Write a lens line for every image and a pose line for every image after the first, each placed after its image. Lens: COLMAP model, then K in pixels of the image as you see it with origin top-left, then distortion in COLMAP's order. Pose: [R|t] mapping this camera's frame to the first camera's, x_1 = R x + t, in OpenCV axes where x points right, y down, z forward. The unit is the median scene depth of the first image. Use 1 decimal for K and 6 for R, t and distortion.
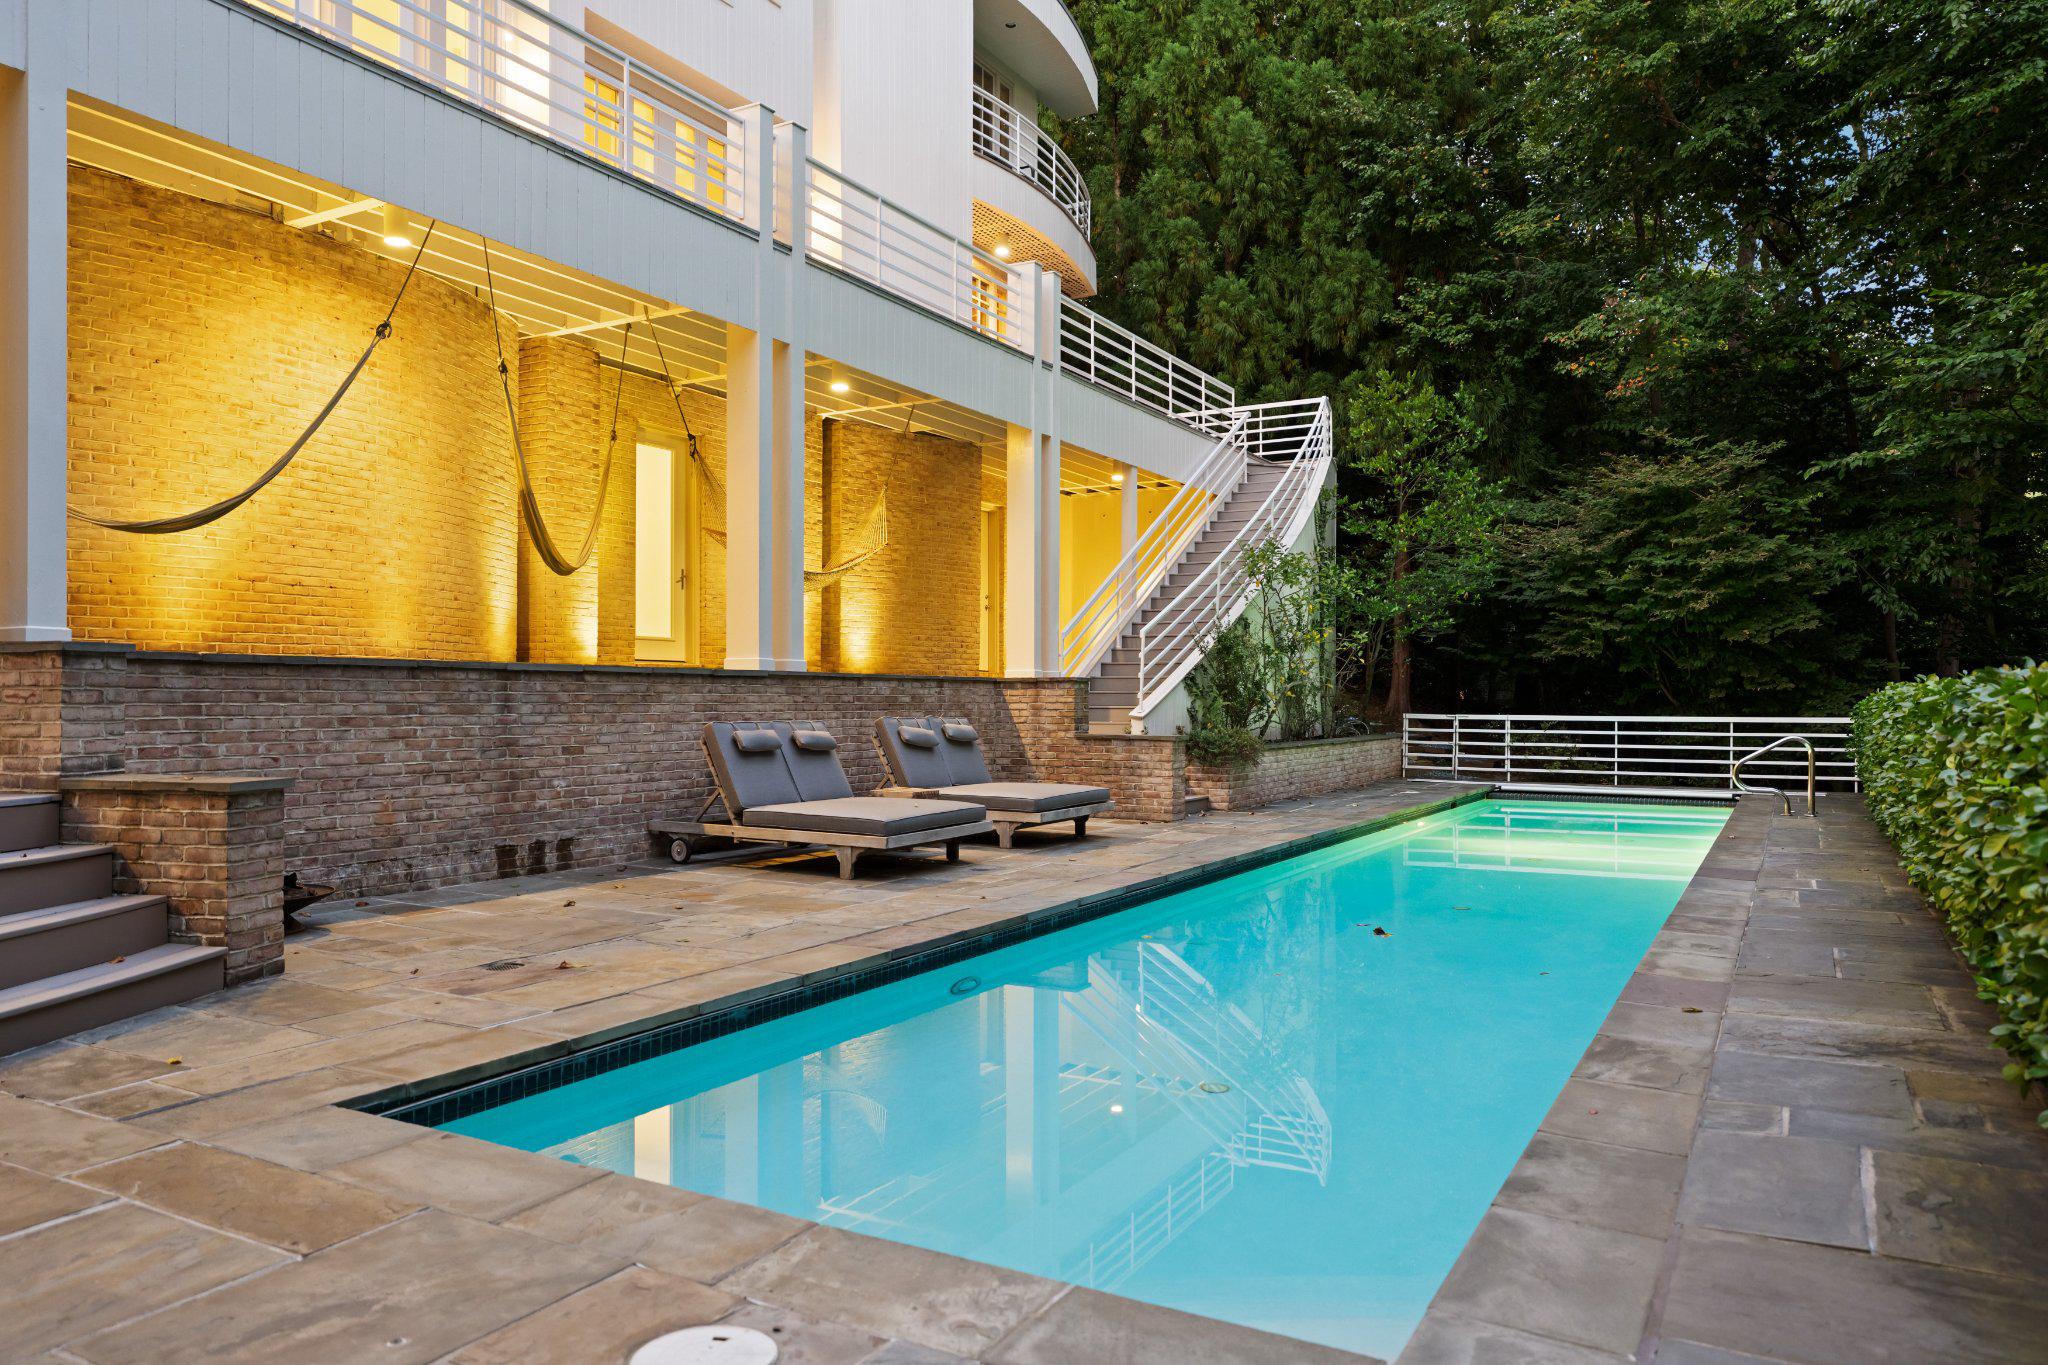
lens RADIAL K [[1387.9, 0, 995.7], [0, 1387.9, 702.8], [0, 0, 1]] dist [0.004768, -0.000072]
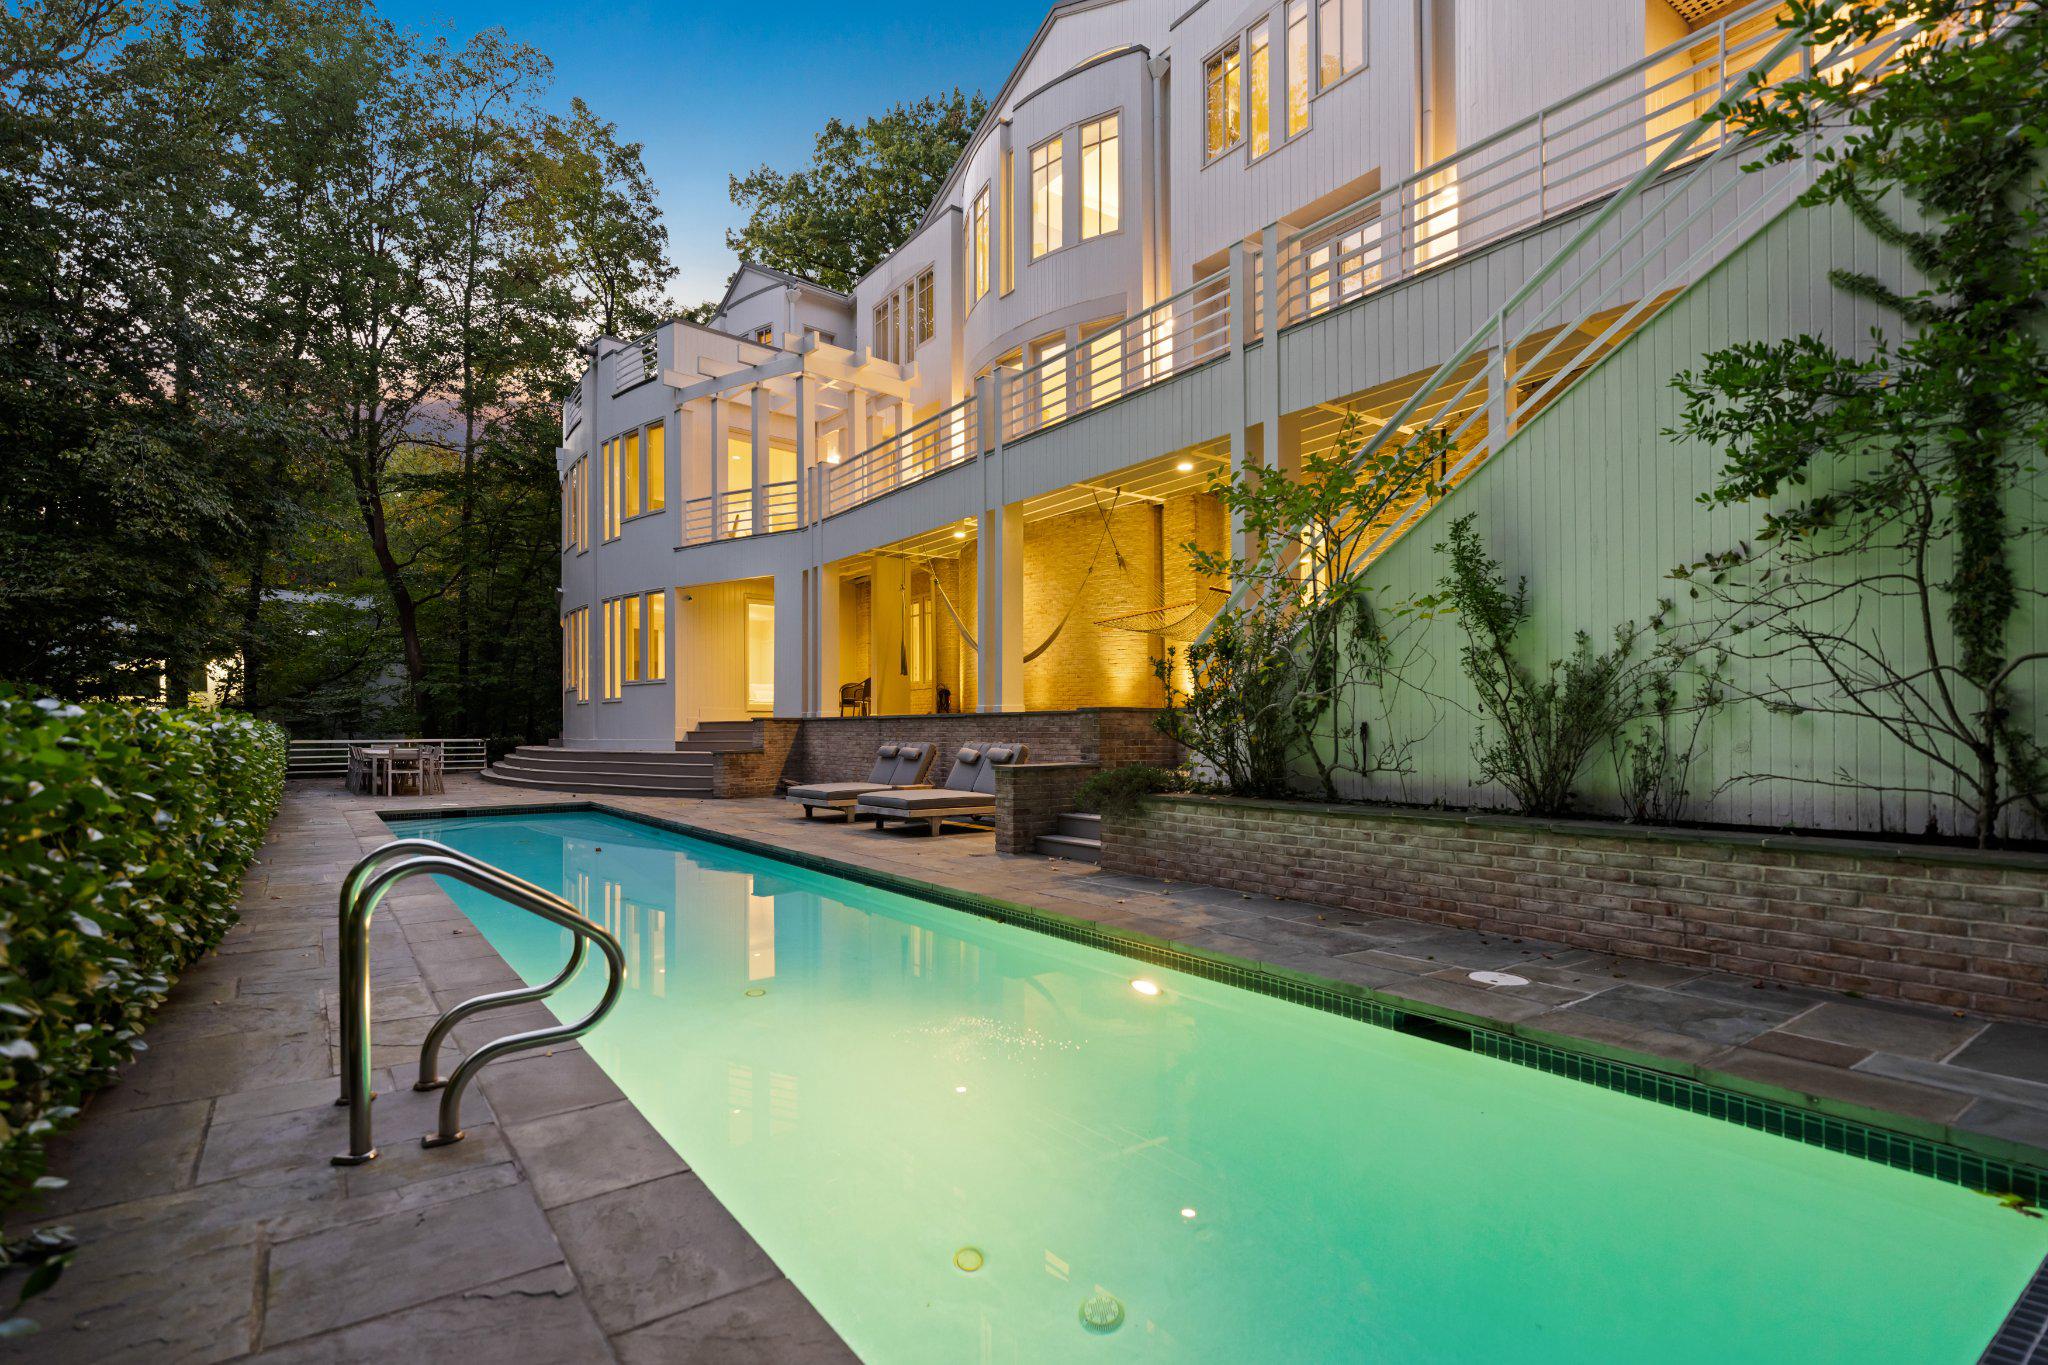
lens RADIAL K [[991.9, 0, 994.3], [0, 991.9, 738.1], [0, 0, 1]] dist [-0.000130, -0.000101]
pose [[-0.398137, 0.000181, -0.917326, 0.500337], [-0.000580, 1.000000, 0.000449, 0.003778], [0.917326, 0.000711, -0.398137, 0.806440]]
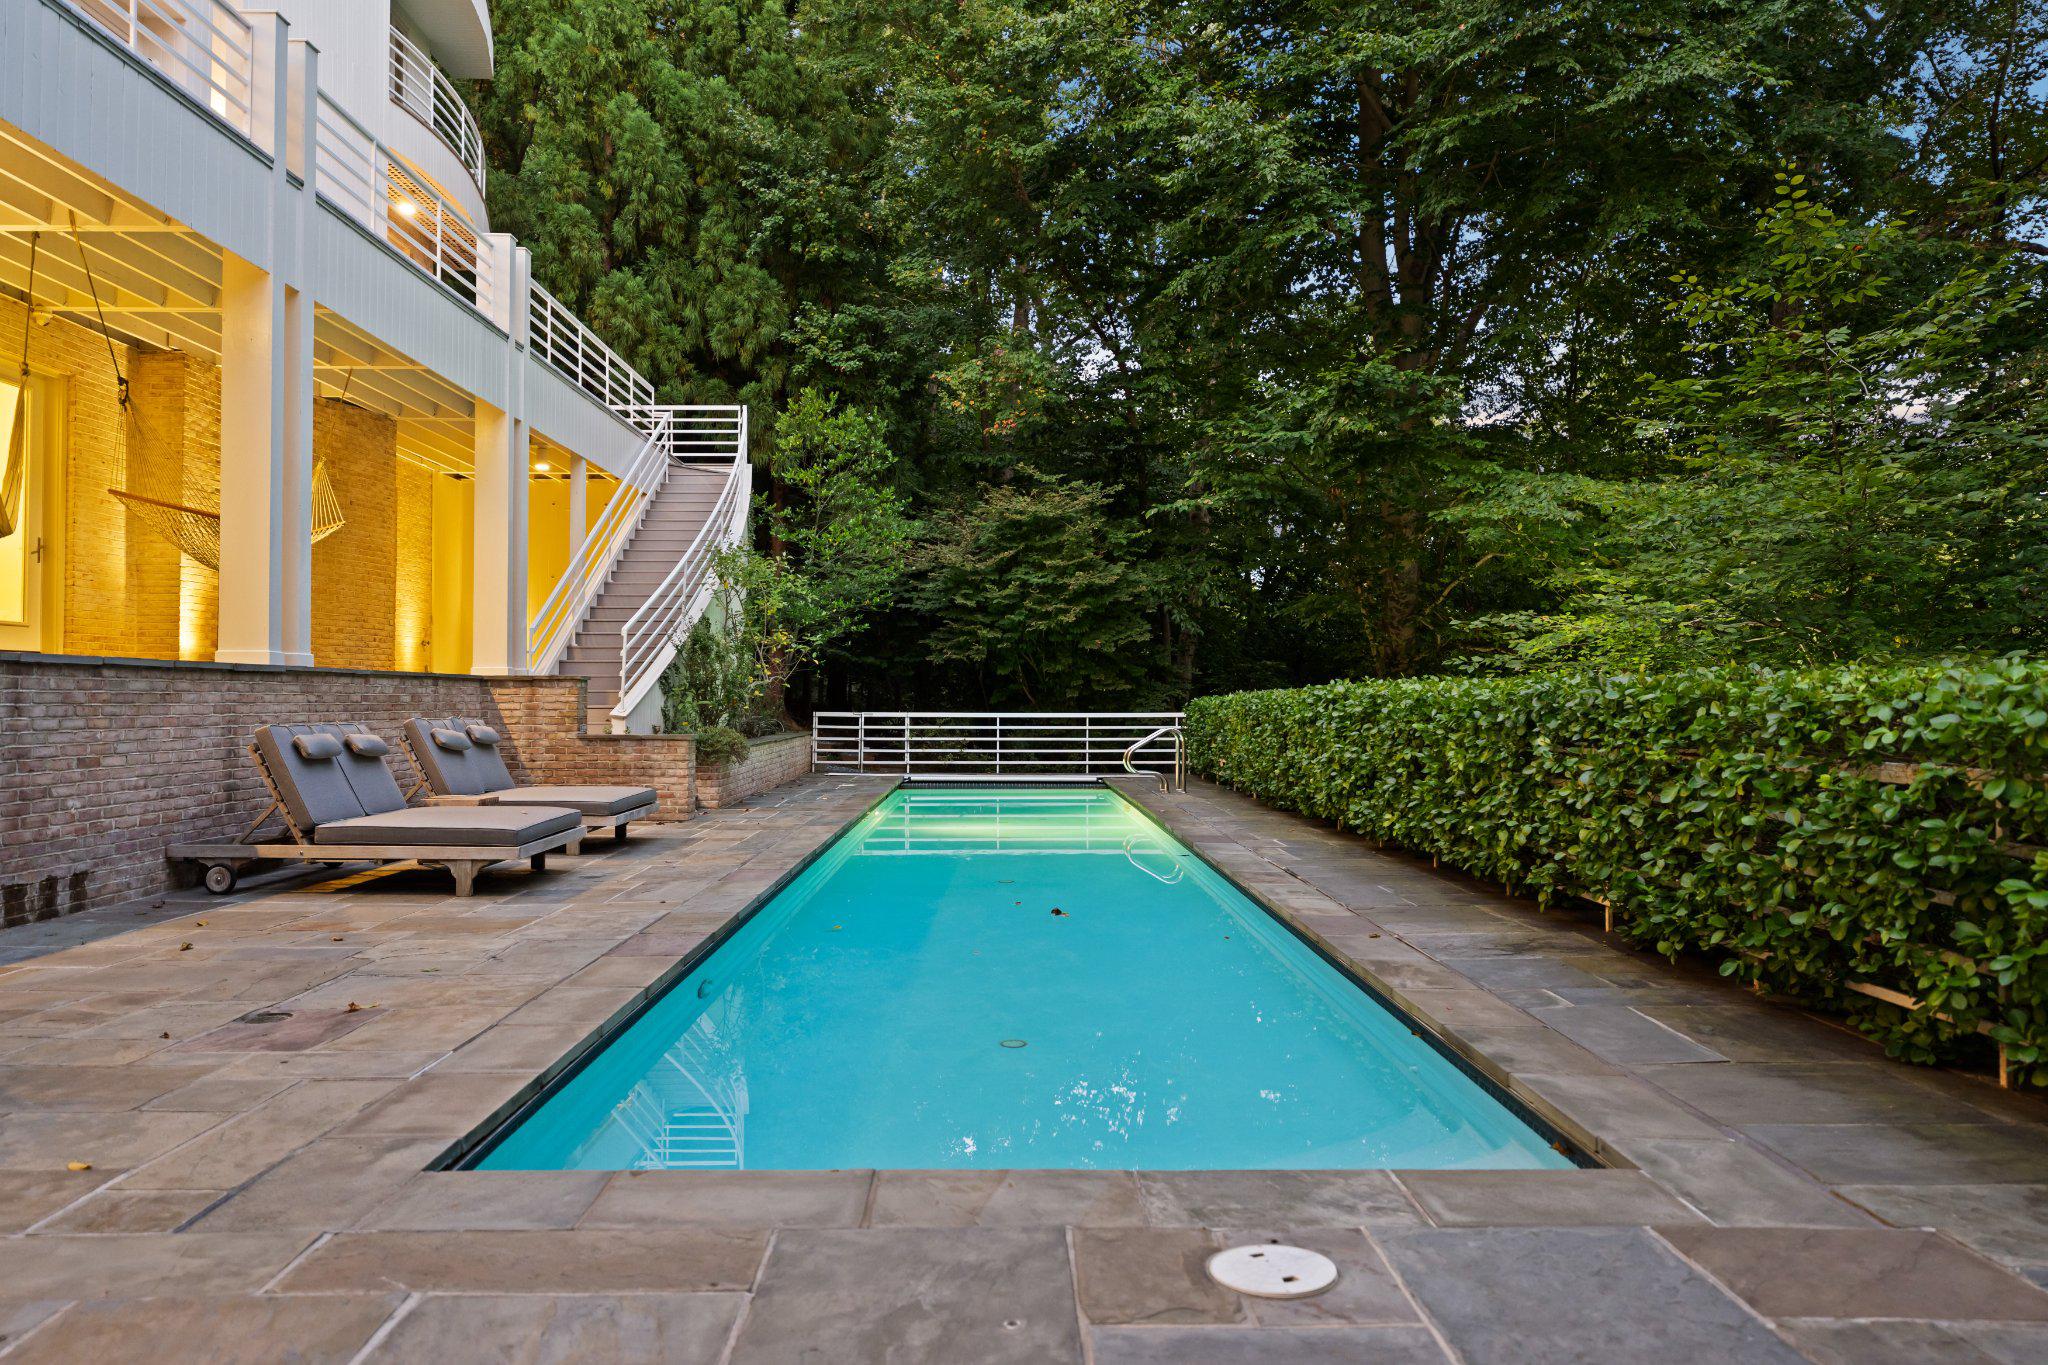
lens RADIAL K [[1387.9, 0, 1013.6], [0, 1387.9, 674.6], [0, 0, 1]] dist [0.004768, -0.000072]
pose [[0.856941, 0.008068, 0.515351, -0.163070], [0.002169, 0.999812, -0.019260, 0.000073], [-0.515409, 0.017623, 0.856763, 0.019136]]
